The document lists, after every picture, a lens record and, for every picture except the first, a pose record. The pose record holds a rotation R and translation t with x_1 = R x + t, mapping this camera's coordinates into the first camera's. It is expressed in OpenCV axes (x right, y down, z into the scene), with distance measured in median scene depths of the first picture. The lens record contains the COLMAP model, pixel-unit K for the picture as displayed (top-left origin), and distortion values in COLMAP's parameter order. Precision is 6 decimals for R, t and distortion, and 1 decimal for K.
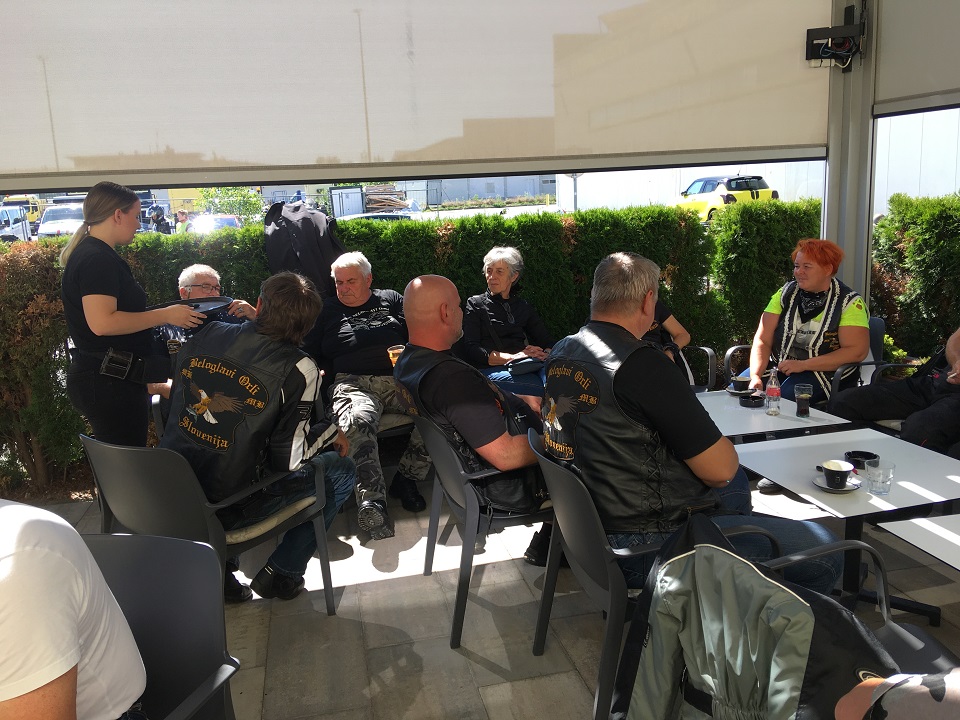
lens RADIAL K [[812.2, 0, 484.1], [0, 812.2, 343.4], [0, 0, 1]] dist [0.100978, -0.122058]
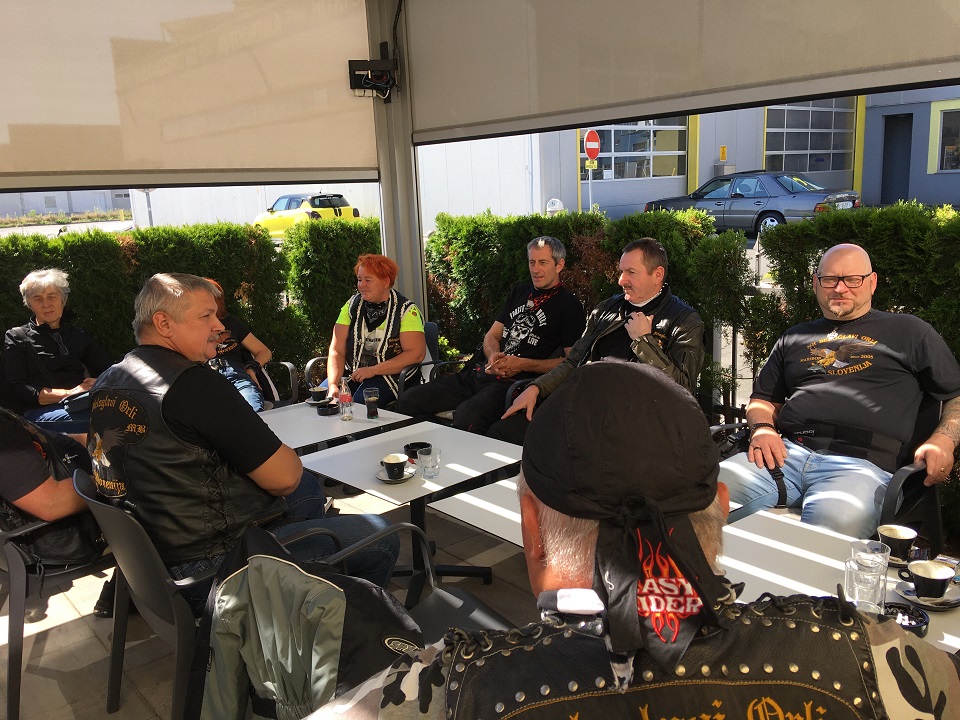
lens RADIAL K [[812.2, 0, 484.1], [0, 812.2, 343.4], [0, 0, 1]] dist [0.100978, -0.122058]
pose [[0.884786, -0.079443, 0.459176, 0.028328], [0.088453, 0.996079, 0.001894, 0.001810], [-0.457526, 0.038940, 0.888343, -0.020597]]
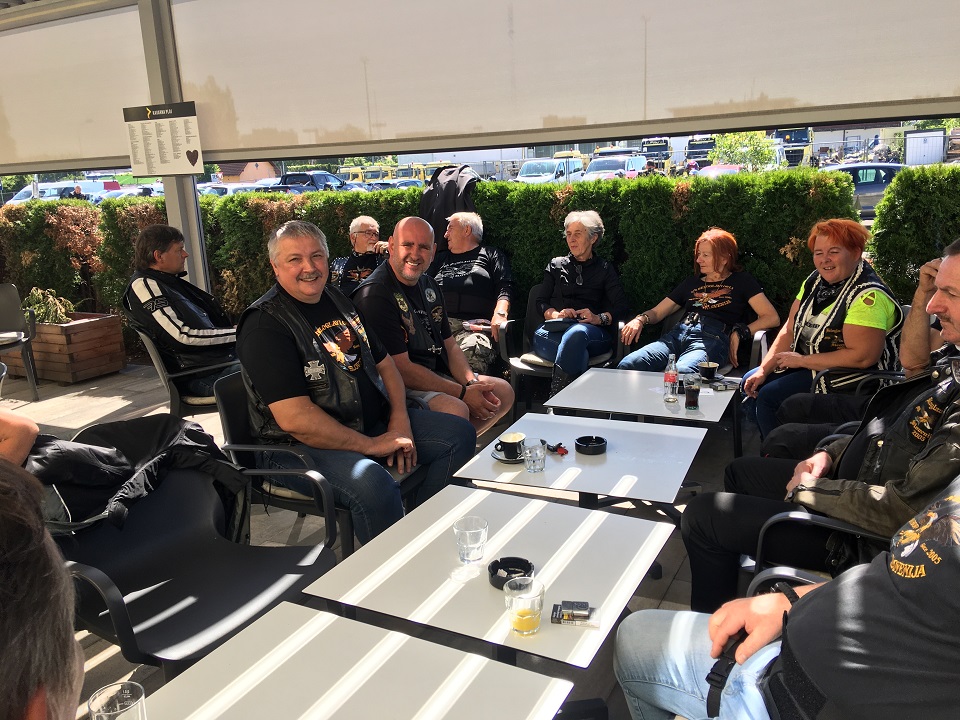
lens RADIAL K [[783.1, 0, 480.0], [0, 783.1, 360.0], [0, 0, 1]] dist [0.112840, -0.157807]
pose [[0.774166, 0.157192, -0.613154, 0.647940], [-0.102309, 0.987011, 0.123862, -0.045772], [0.624660, -0.033159, 0.780192, 0.124597]]
